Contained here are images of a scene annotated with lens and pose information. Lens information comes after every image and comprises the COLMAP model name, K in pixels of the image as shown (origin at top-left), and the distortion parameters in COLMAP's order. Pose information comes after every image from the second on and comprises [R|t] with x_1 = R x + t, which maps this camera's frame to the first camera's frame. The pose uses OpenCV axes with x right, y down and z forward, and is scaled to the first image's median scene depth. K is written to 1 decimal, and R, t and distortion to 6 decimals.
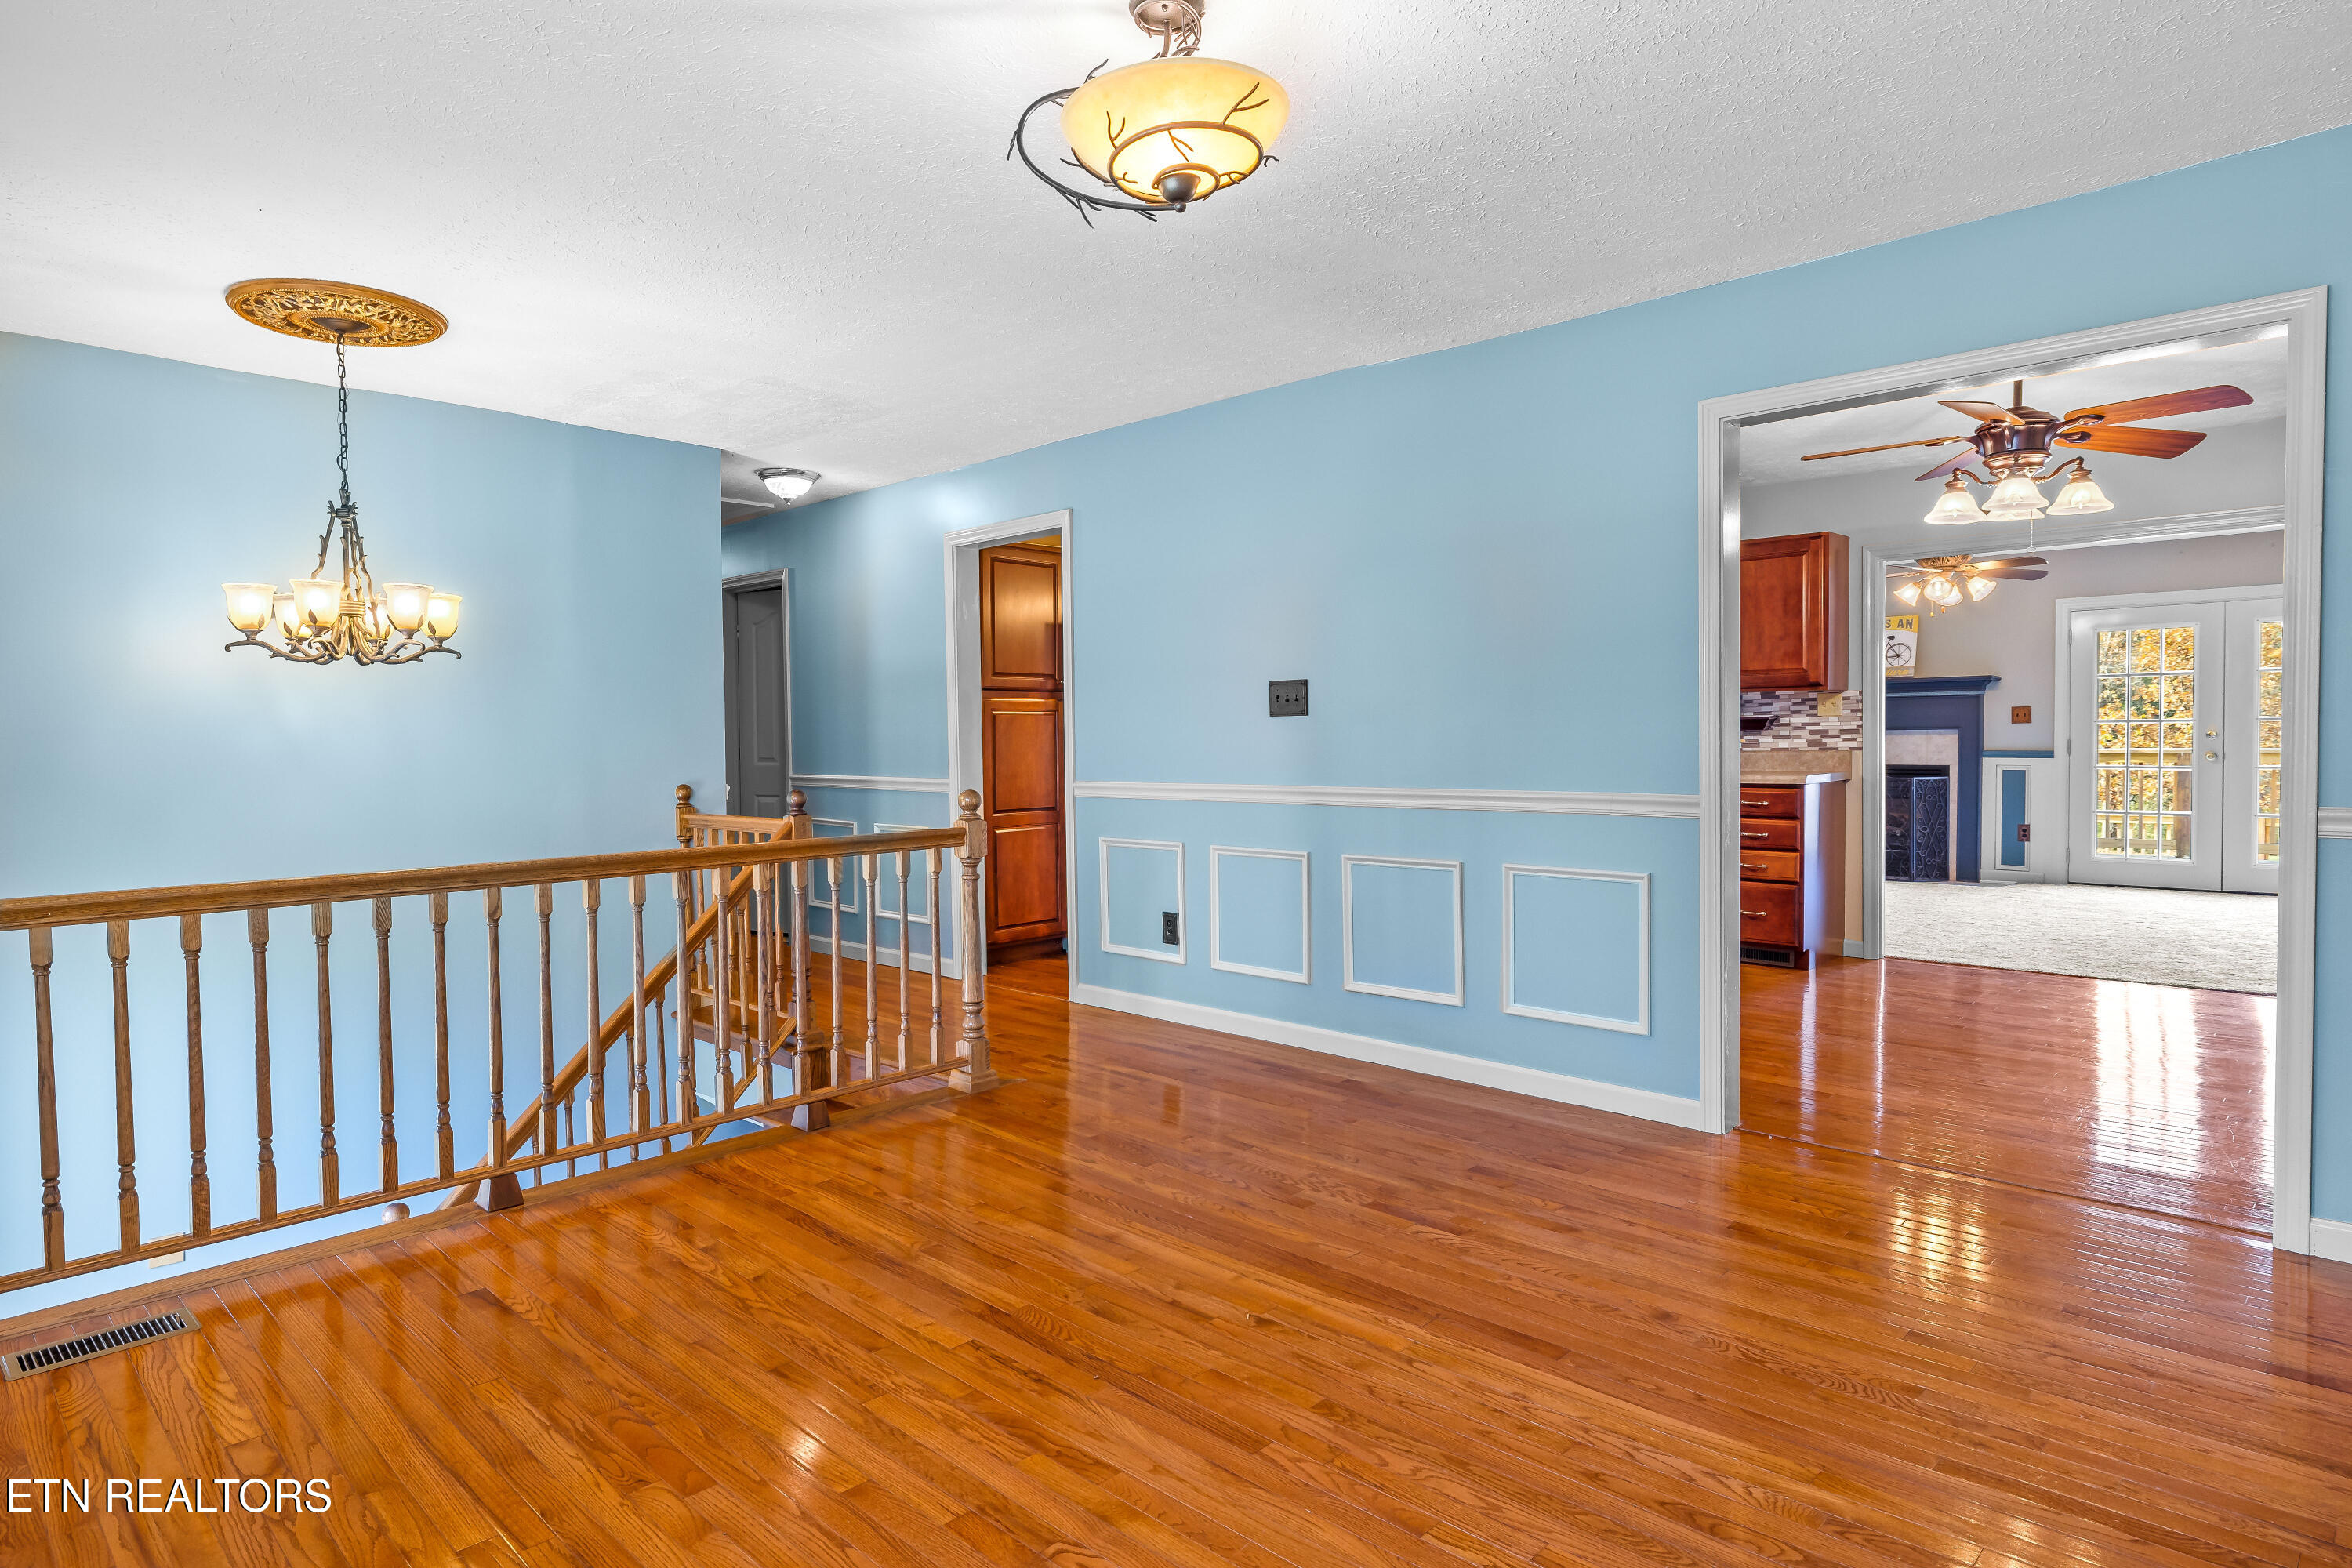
lens RADIAL K [[1309.4, 0, 1187.8], [0, 1309.4, 785.6], [0, 0, 1]] dist [-0.001414, -0.000430]
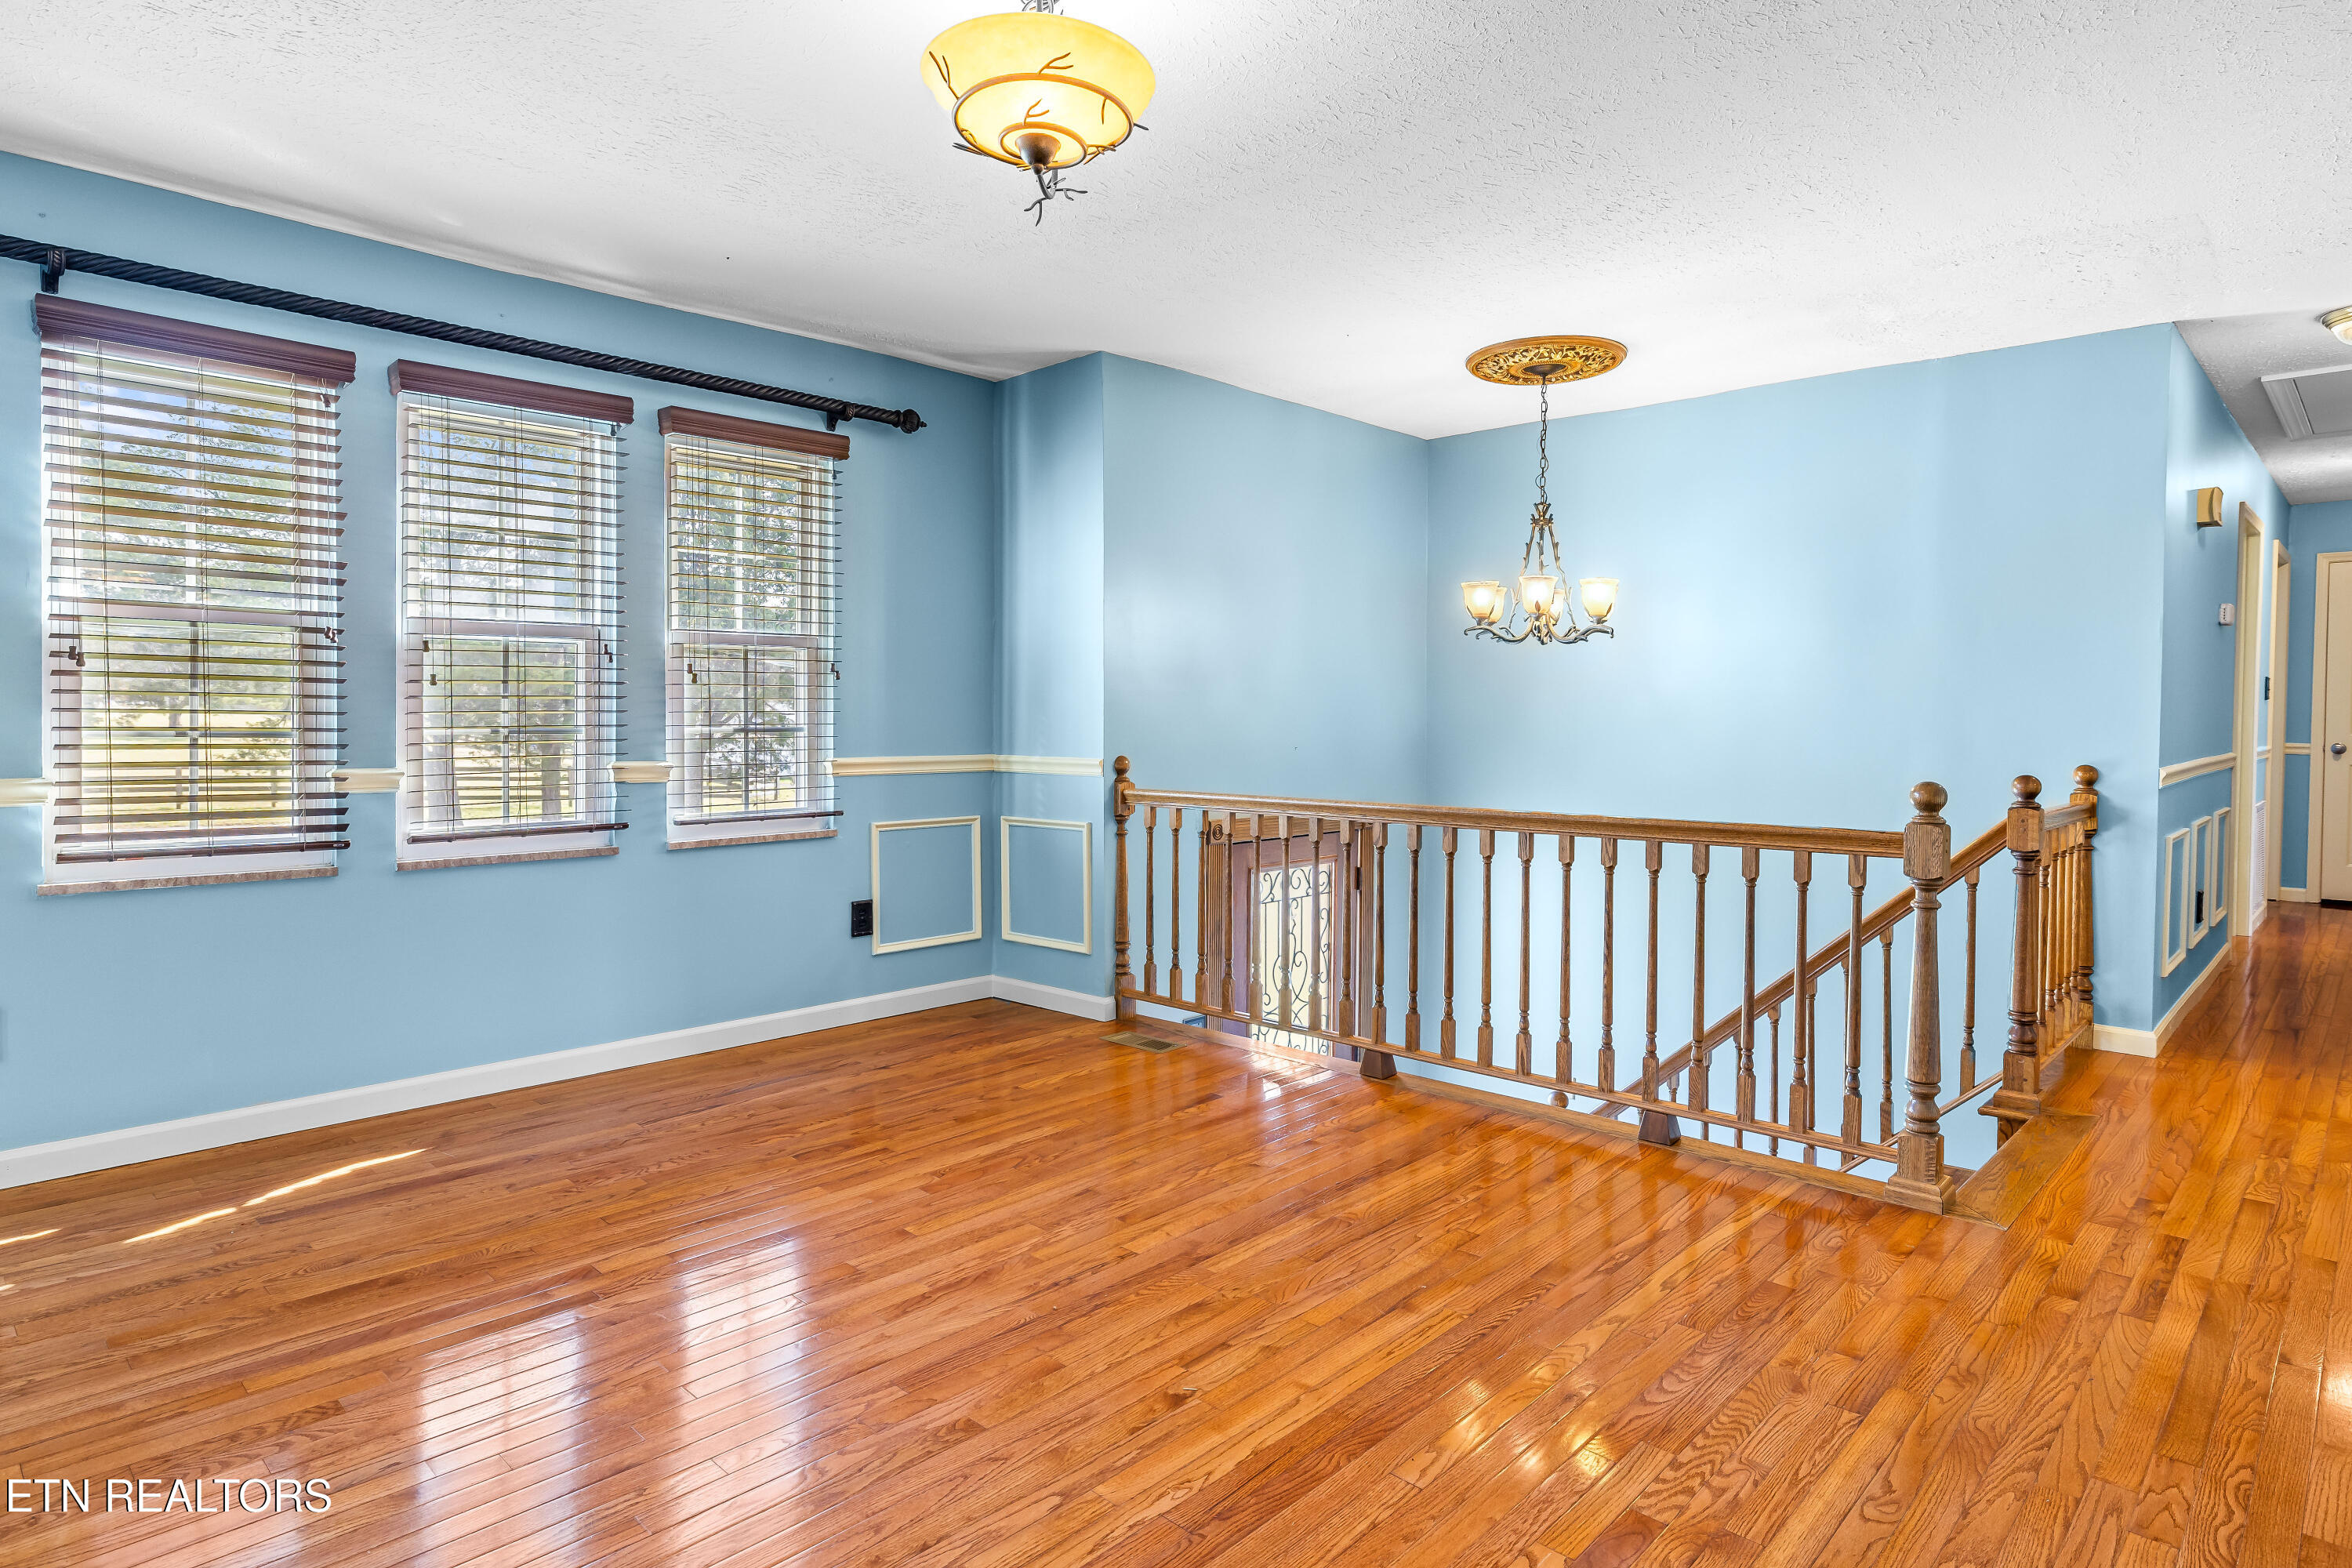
lens RADIAL K [[1273.8, 0, 1131.3], [0, 1273.8, 710.4], [0, 0, 1]] dist [-0.007985, -0.000924]
pose [[-0.004202, 0.011312, -0.999927, 0.708248], [-0.039843, 0.999140, 0.011471, -0.032109], [0.999197, 0.039888, -0.003747, 0.781158]]
